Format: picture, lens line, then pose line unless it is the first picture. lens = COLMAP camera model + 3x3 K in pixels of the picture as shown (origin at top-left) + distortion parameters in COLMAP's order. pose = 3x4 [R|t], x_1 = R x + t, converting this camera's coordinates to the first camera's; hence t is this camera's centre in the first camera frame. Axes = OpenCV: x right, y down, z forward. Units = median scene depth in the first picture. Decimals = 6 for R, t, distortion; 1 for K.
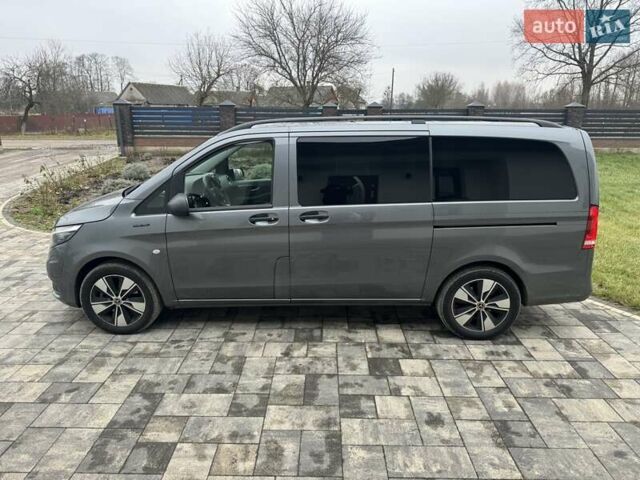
lens RADIAL K [[437.4, 0, 320.0], [0, 437.4, 240.0], [0, 0, 1]] dist [0.108034, -0.161108]
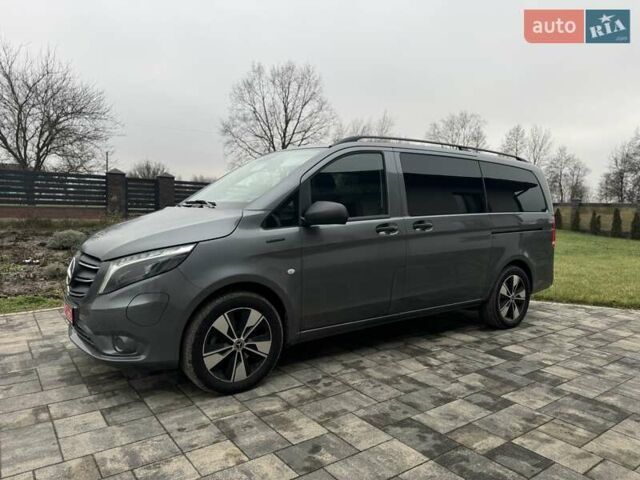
lens RADIAL K [[439.8, 0, 320.0], [0, 439.8, 240.0], [0, 0, 1]] dist [0.066469, -0.084729]
pose [[0.801227, -0.026716, 0.597763, -0.816878], [0.142668, 0.978721, -0.147485, 0.097900], [-0.581103, 0.203451, 0.787989, 0.308621]]
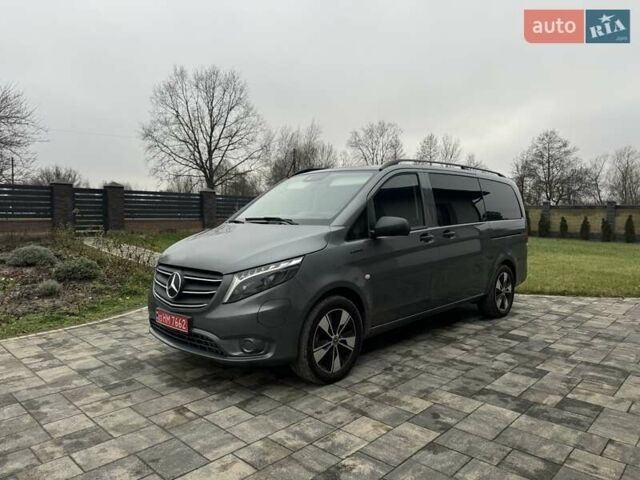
lens RADIAL K [[440.1, 0, 322.4], [0, 440.1, 234.3], [0, 0, 1]] dist [0.062797, -0.081483]
pose [[0.681013, -0.032873, 0.731533, -1.149439], [0.196860, 0.970434, -0.139656, 0.051719], [-0.705314, 0.239117, 0.667350, 0.397930]]
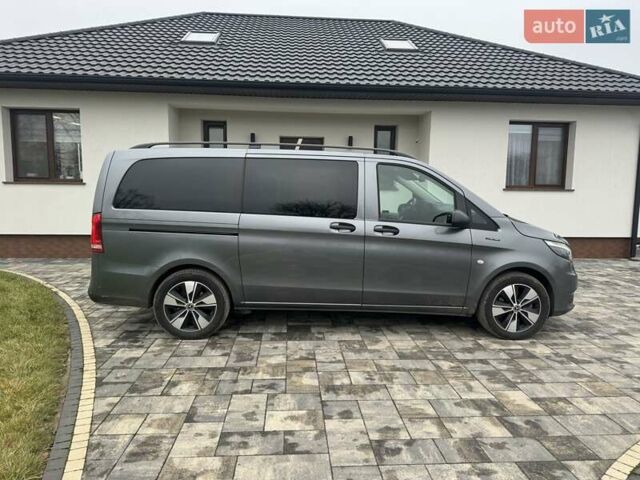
lens RADIAL K [[439.8, 0, 320.0], [0, 439.8, 240.0], [0, 0, 1]] dist [0.066469, -0.084729]
pose [[-0.997443, -0.004185, -0.071343, 0.129405], [-0.030492, 0.927779, 0.371882, -0.568565], [0.064634, 0.373107, -0.925534, 2.478045]]
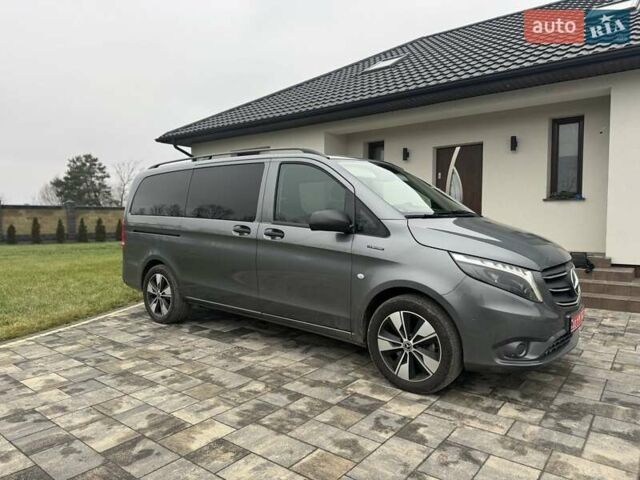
lens RADIAL K [[439.8, 0, 320.0], [0, 439.8, 240.0], [0, 0, 1]] dist [0.066469, -0.084729]
pose [[-0.790141, -0.027344, 0.612315, -0.830244], [0.169292, 0.950406, 0.260899, -0.416724], [-0.589082, 0.309807, -0.746326, 2.152903]]
